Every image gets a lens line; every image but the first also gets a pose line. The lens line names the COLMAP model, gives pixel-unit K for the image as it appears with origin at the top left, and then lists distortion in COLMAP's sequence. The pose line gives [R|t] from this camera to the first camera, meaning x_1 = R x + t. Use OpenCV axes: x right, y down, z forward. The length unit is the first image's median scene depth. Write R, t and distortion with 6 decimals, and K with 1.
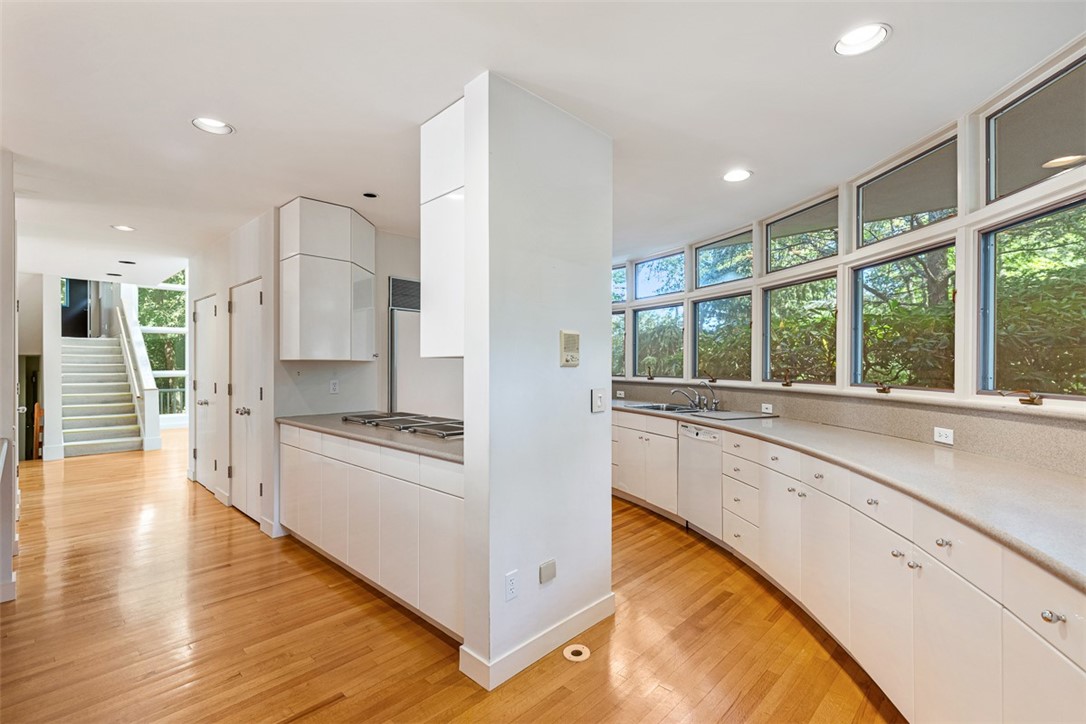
lens RADIAL K [[490.7, 0, 543.3], [0, 490.7, 369.7], [0, 0, 1]] dist [0.010475, -0.001375]
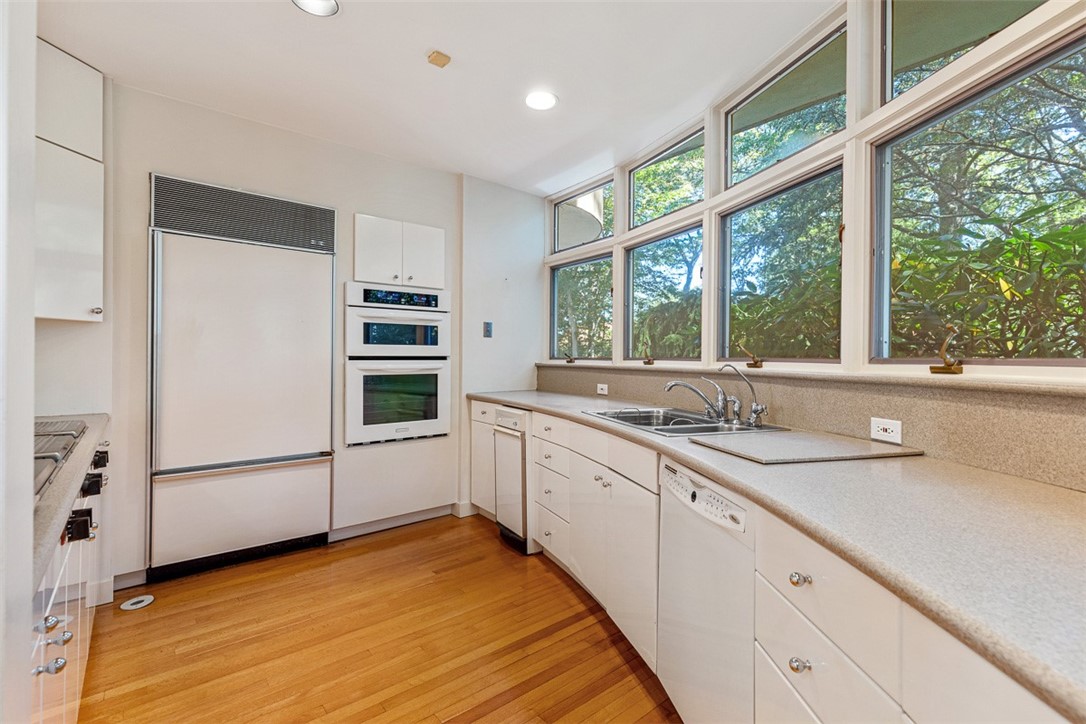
lens RADIAL K [[490.7, 0, 547.8], [0, 490.7, 360.9], [0, 0, 1]] dist [0.010475, -0.001375]
pose [[0.993397, 0.006711, -0.114532, 0.217481], [-0.007271, 0.999964, -0.004471, 0.025395], [0.114498, 0.005274, 0.993409, 0.542735]]
